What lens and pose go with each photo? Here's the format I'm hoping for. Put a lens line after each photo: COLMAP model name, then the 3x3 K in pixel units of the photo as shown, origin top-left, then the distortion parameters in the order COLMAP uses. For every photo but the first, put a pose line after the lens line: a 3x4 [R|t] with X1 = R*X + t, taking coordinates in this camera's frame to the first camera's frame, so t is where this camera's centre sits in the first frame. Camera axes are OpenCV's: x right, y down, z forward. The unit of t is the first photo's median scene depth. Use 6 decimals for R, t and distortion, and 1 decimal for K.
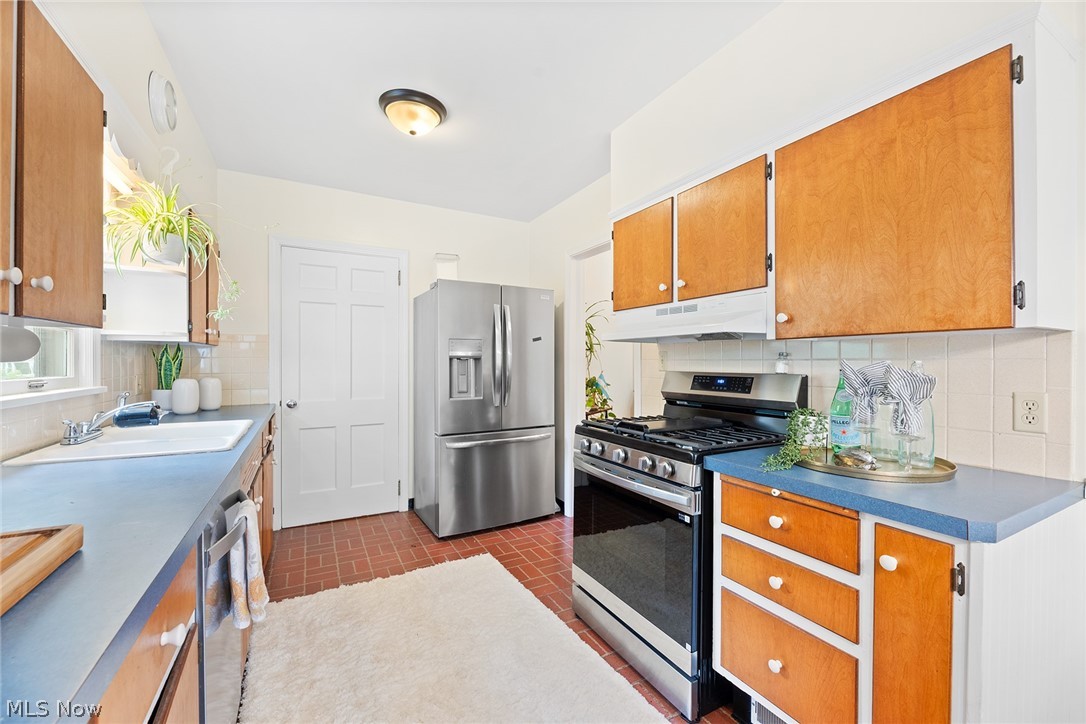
lens RADIAL K [[445.9, 0, 545.1], [0, 445.9, 360.9], [0, 0, 1]] dist [-0.002638, -0.000143]
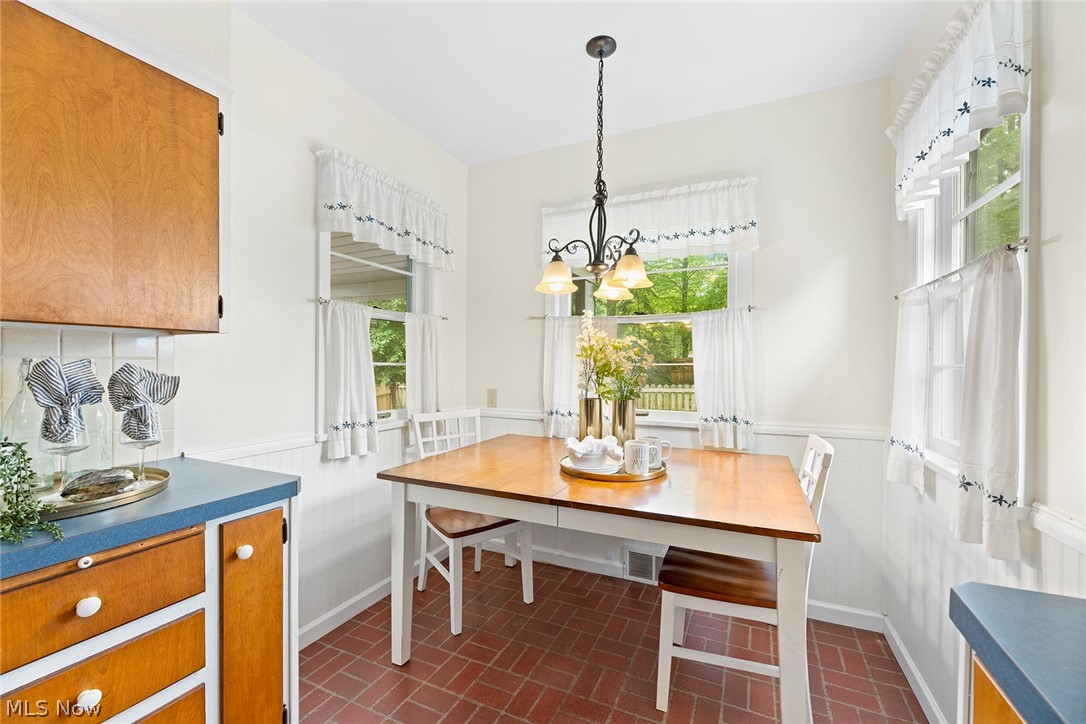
lens RADIAL K [[445.9, 0, 546.7], [0, 445.9, 365.6], [0, 0, 1]] dist [-0.002638, -0.000143]
pose [[-0.597898, -0.002486, 0.801568, -0.414462], [-0.001786, 0.999997, 0.001769, 0.010170], [-0.801570, -0.000374, -0.597900, 0.895253]]
